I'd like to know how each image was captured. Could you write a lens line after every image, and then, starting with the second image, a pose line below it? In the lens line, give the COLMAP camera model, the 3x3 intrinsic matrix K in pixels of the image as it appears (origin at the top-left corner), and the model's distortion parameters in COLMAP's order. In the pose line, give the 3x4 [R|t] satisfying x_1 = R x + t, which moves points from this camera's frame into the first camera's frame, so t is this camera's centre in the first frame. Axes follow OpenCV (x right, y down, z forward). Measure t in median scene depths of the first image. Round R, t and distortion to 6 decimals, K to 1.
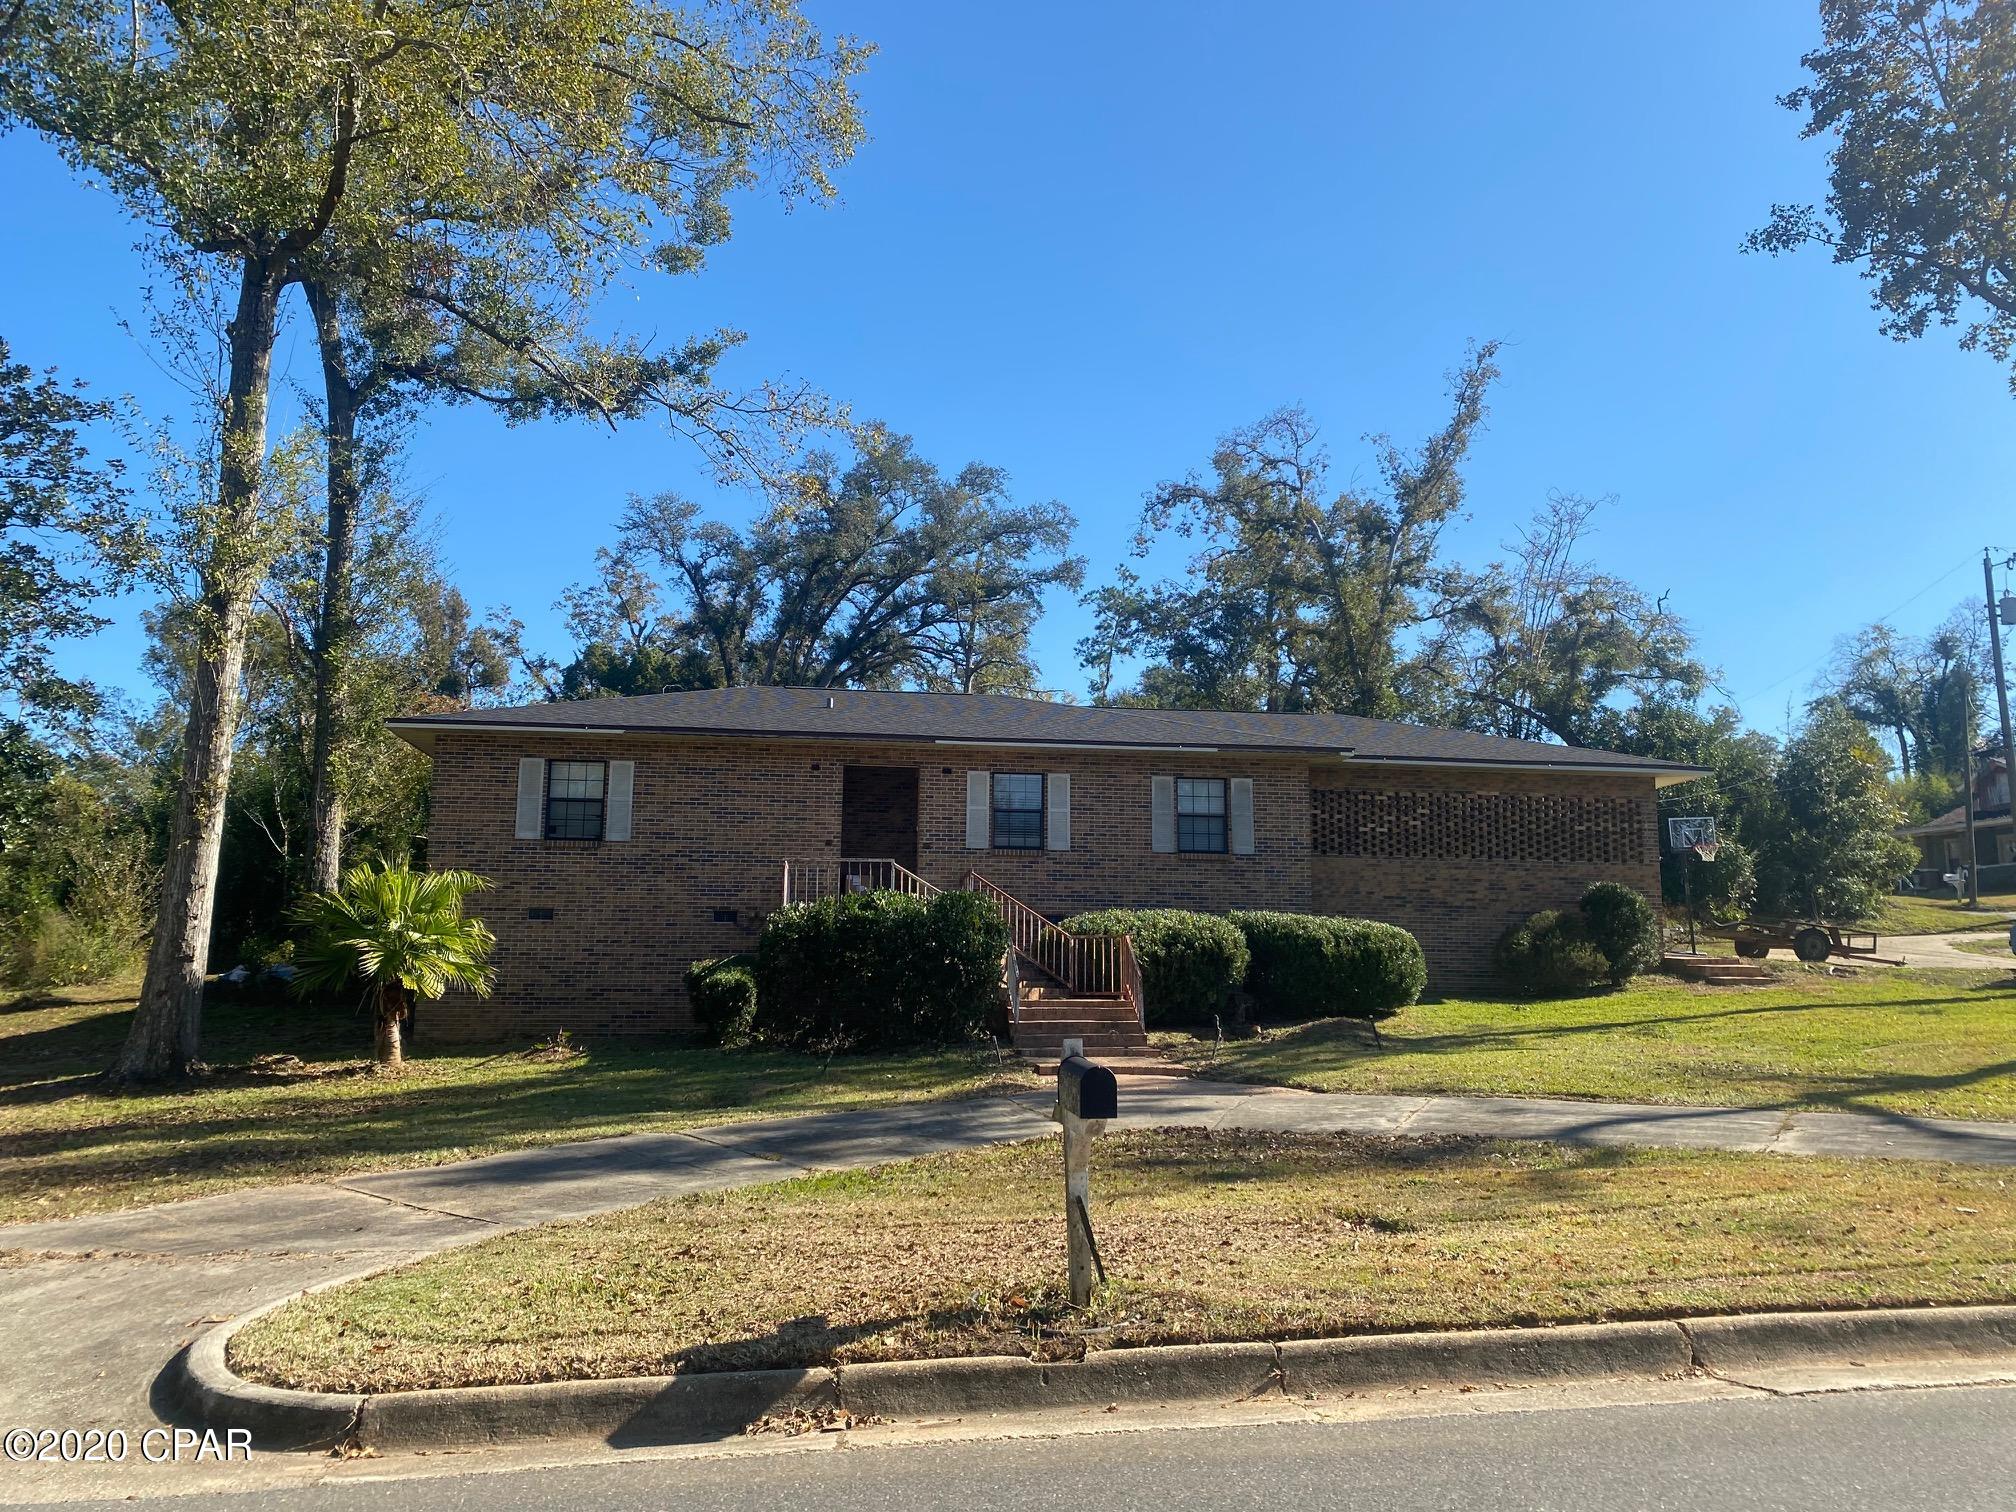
lens RADIAL K [[1550.9, 0, 1006.1], [0, 1550.9, 757.0], [0, 0, 1]] dist [0.043733, -0.039129]
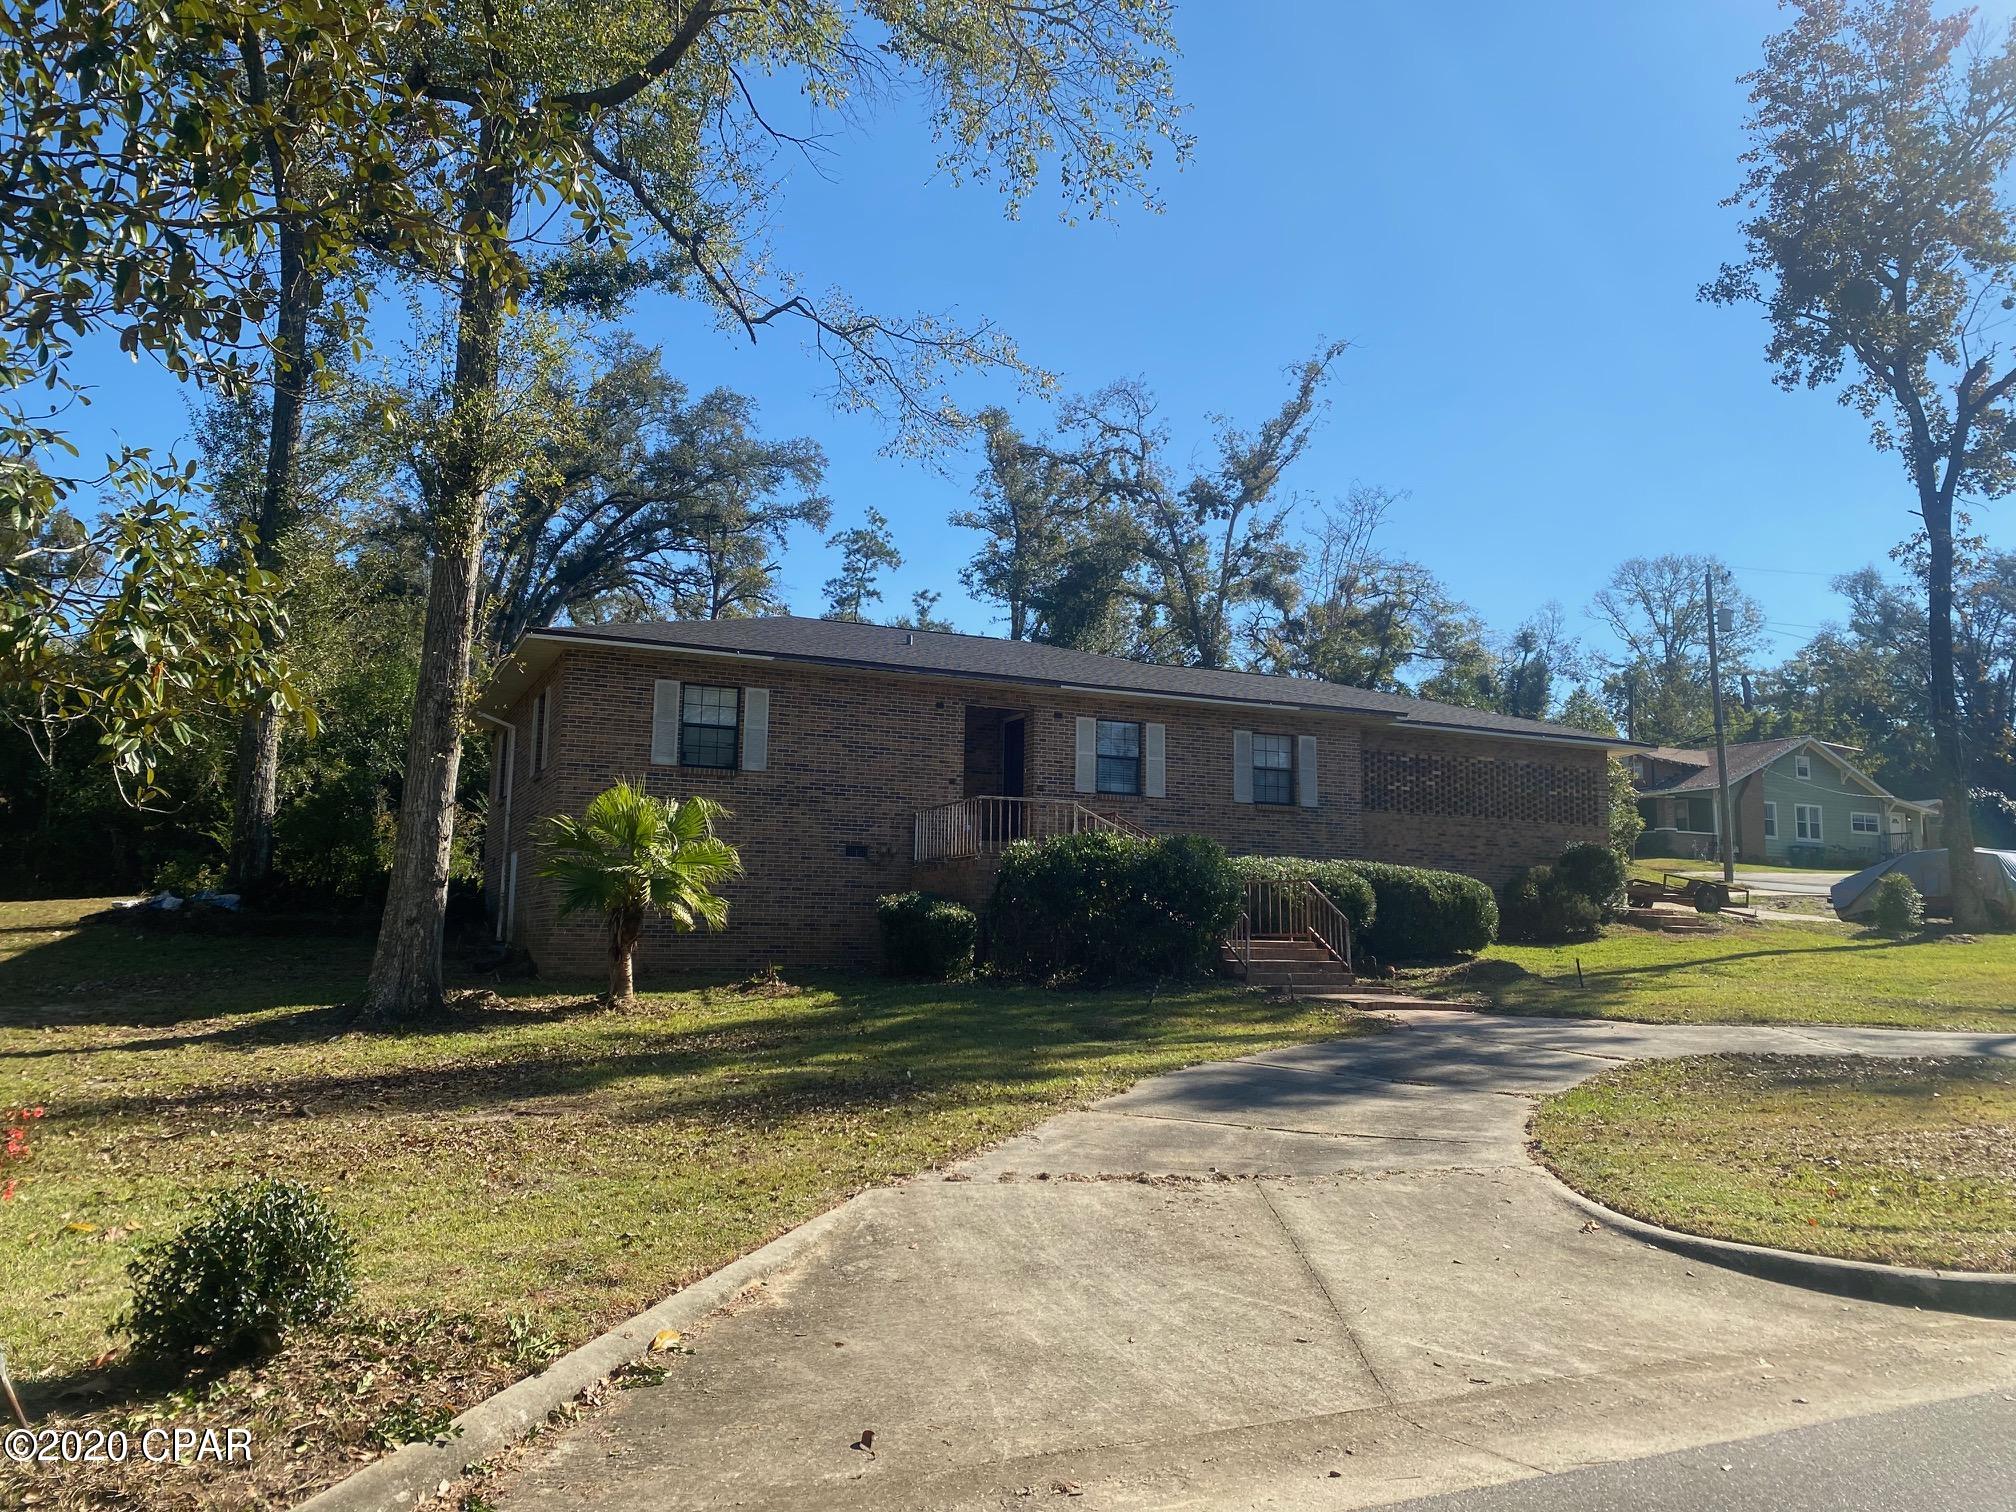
lens RADIAL K [[1550.9, 0, 995.4], [0, 1550.9, 741.4], [0, 0, 1]] dist [0.043733, -0.039129]
pose [[0.957645, 0.046602, 0.284154, -0.331758], [-0.054284, 0.998341, 0.019216, 0.007829], [-0.282787, -0.033828, 0.958586, 0.029503]]
